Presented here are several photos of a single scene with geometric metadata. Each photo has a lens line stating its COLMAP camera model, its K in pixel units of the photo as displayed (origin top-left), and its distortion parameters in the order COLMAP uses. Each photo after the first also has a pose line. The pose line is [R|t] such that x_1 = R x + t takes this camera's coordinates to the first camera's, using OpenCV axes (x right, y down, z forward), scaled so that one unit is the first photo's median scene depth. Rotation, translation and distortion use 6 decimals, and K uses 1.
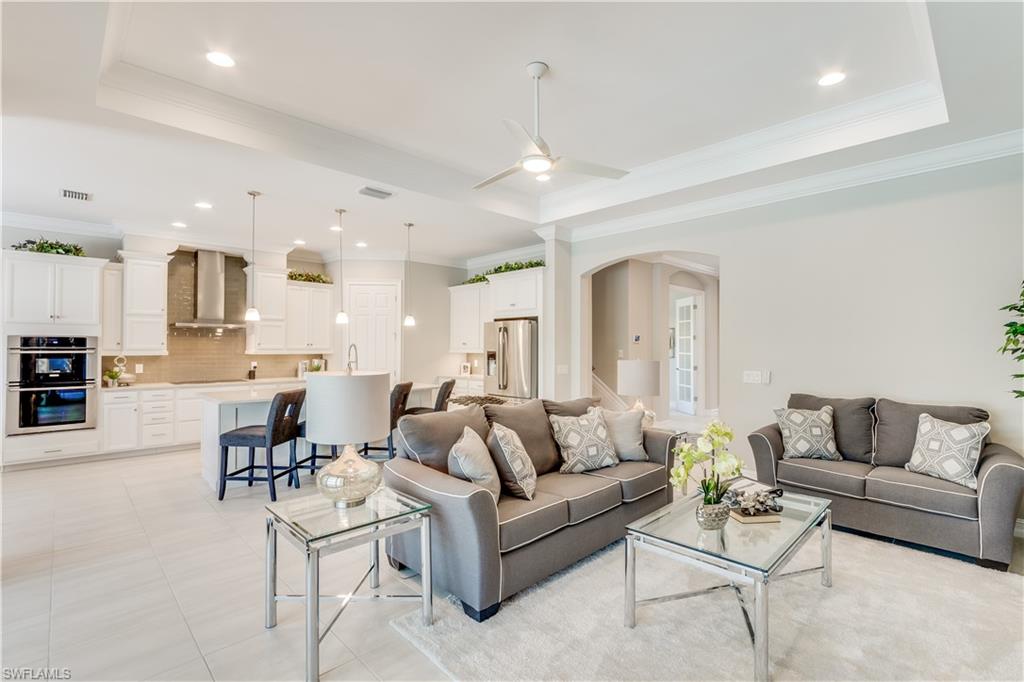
lens RADIAL K [[467.6, 0, 512.0], [0, 467.6, 341.0], [0, 0, 1]] dist [-0.002758, 0.000050]
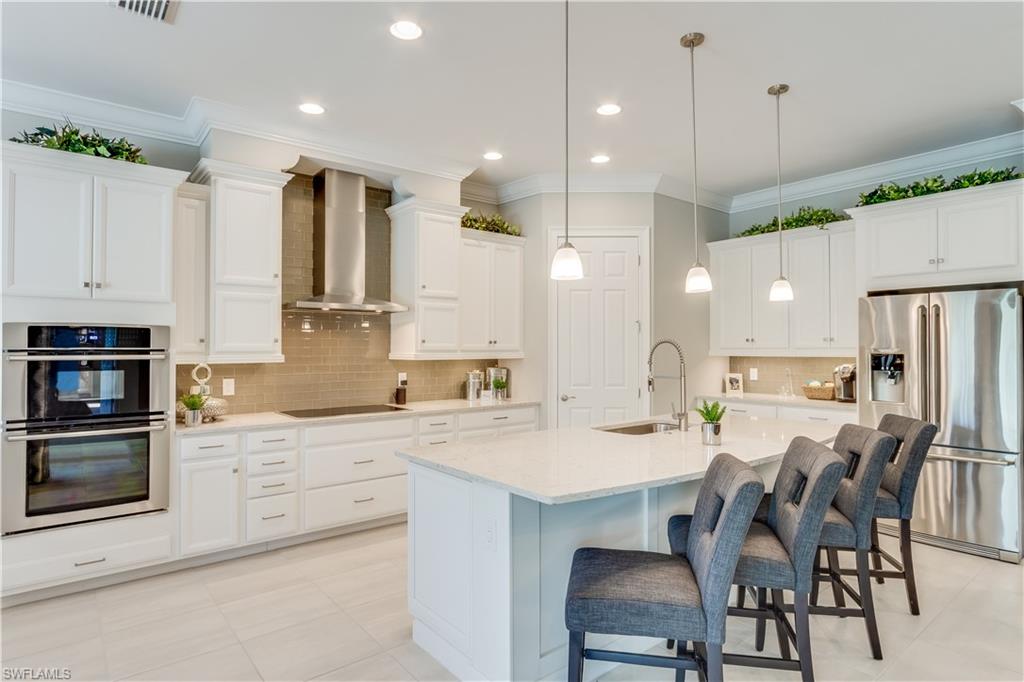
lens RADIAL K [[562.1, 0, 516.0], [0, 562.1, 339.4], [0, 0, 1]] dist [0.000132, 0.000493]
pose [[0.996435, -0.003268, -0.084303, -0.439487], [0.003190, 0.999994, -0.001061, 0.006091], [0.084306, 0.000789, 0.996440, 0.405316]]
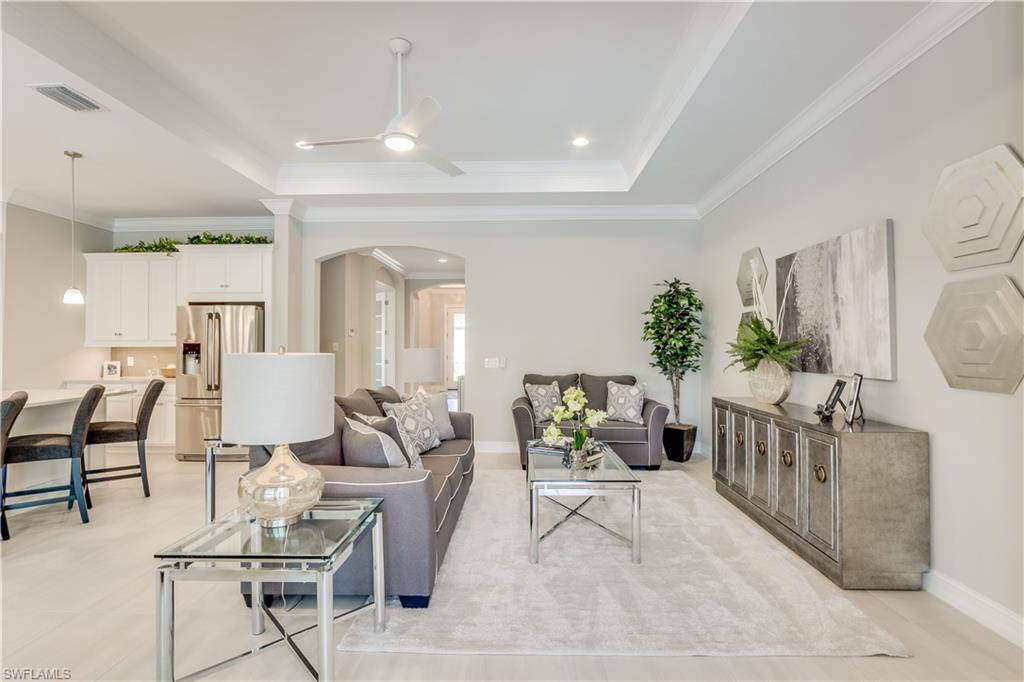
lens RADIAL K [[483.3, 0, 512.0], [0, 483.3, 341.0], [0, 0, 1]] dist [-0.006209, -0.000019]
pose [[0.717792, 0.005740, 0.696234, -0.245980], [-0.006677, 0.999977, -0.001360, 0.017602], [-0.696226, -0.003673, 0.717814, 0.059482]]
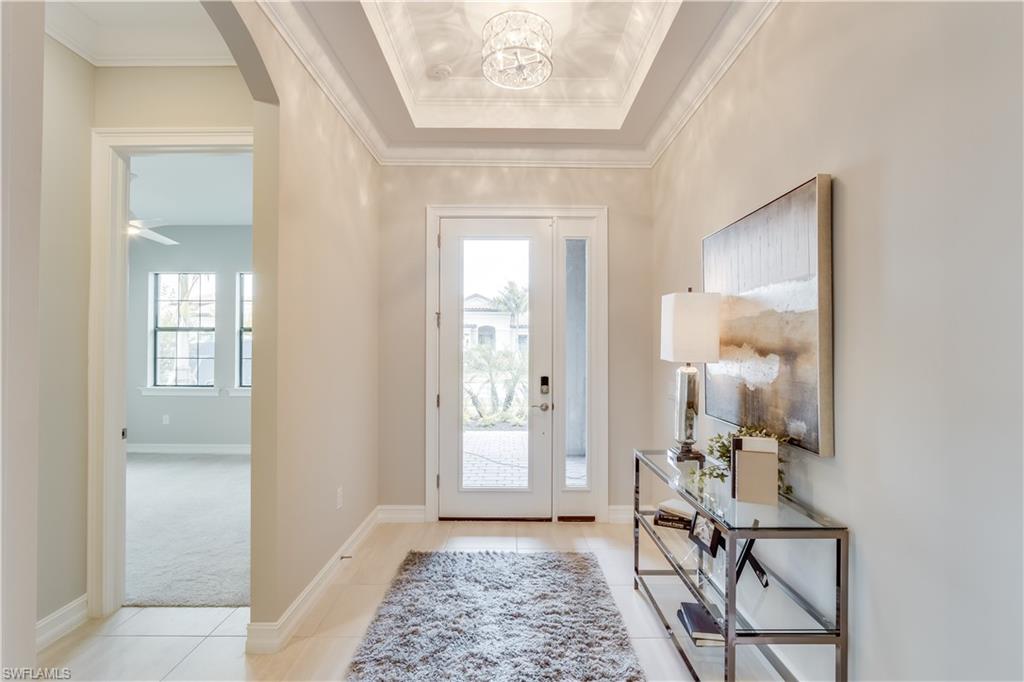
lens RADIAL K [[467.6, 0, 512.0], [0, 467.6, 341.0], [0, 0, 1]] dist [-0.002758, 0.000050]
pose [[0.696893, 0.007460, 0.717137, 0.768937], [-0.006835, 0.999970, -0.003760, 0.019207], [-0.717143, -0.002282, 0.696923, 1.438375]]
